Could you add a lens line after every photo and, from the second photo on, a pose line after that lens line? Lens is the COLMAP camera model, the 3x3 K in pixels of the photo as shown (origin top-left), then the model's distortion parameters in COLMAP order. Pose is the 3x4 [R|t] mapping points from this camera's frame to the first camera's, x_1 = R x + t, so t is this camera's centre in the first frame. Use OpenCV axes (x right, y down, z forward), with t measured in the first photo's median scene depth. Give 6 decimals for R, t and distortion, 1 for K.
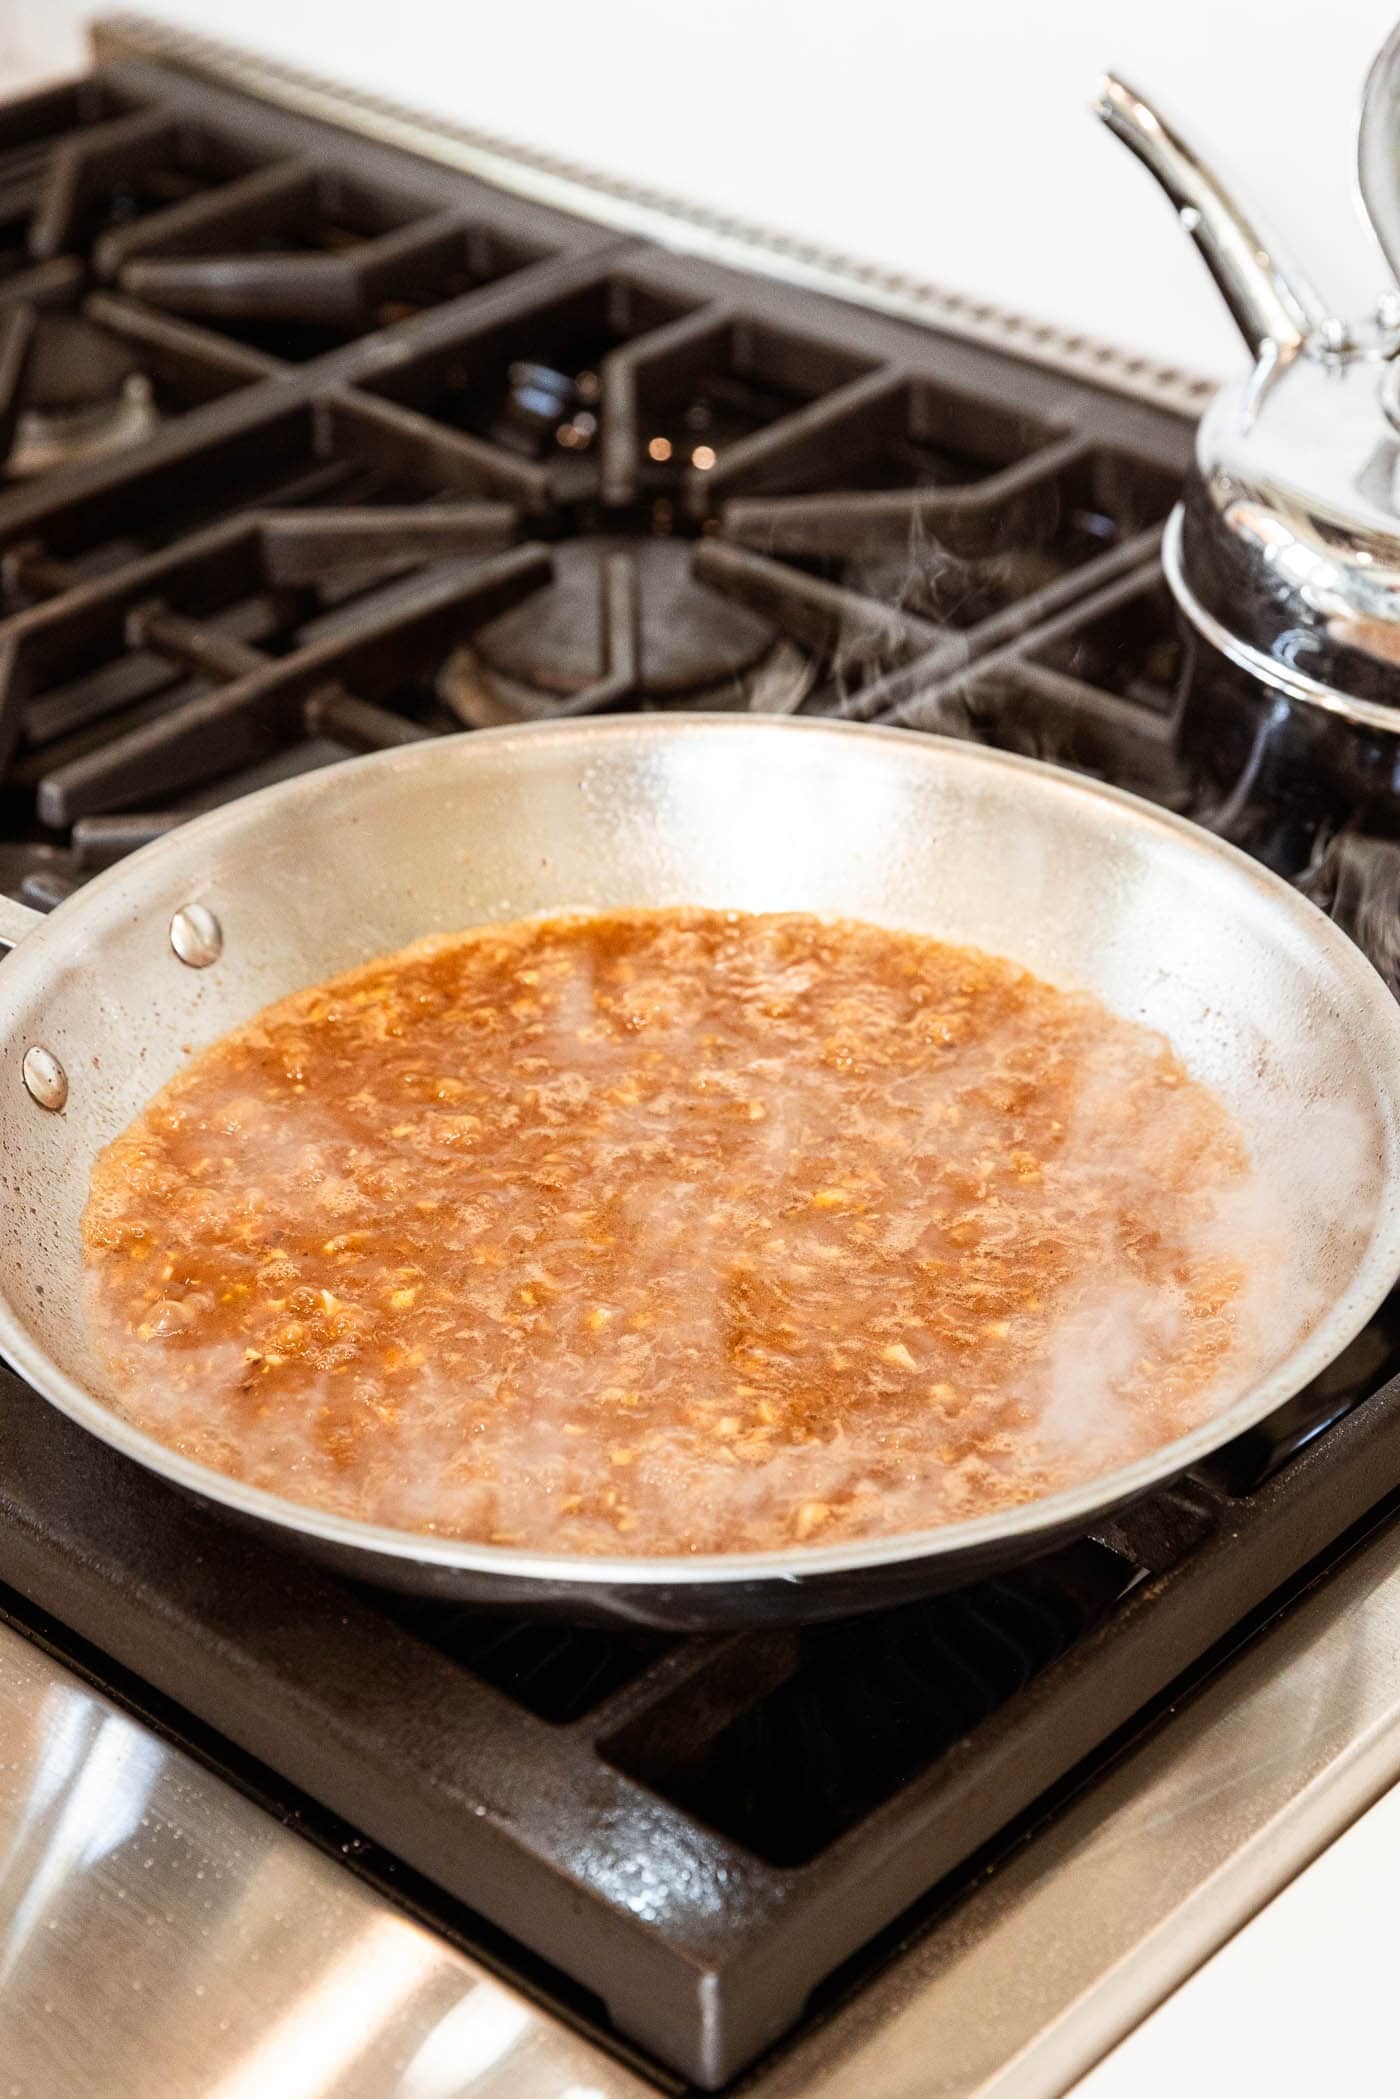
lens RADIAL K [[3927.7, 0, 769.0], [0, 3927.7, 1051.8], [0, 0, 1]] dist [0.031406, 0.075763]
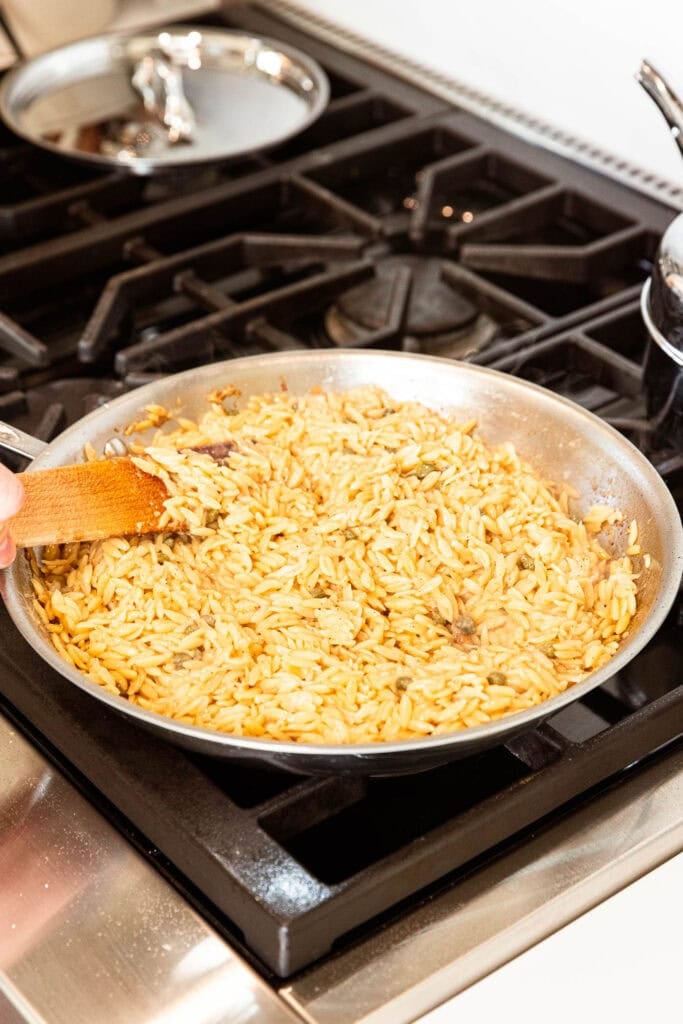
lens RADIAL K [[2009.3, 0, 341.5], [0, 2009.3, 512.0], [0, 0, 1]] dist [0.037819, 0.107175]
pose [[0.985728, 0.097579, -0.137180, 0.086789], [-0.095003, 0.995158, 0.025213, -0.018721], [0.138976, -0.011820, 0.990225, -0.074212]]
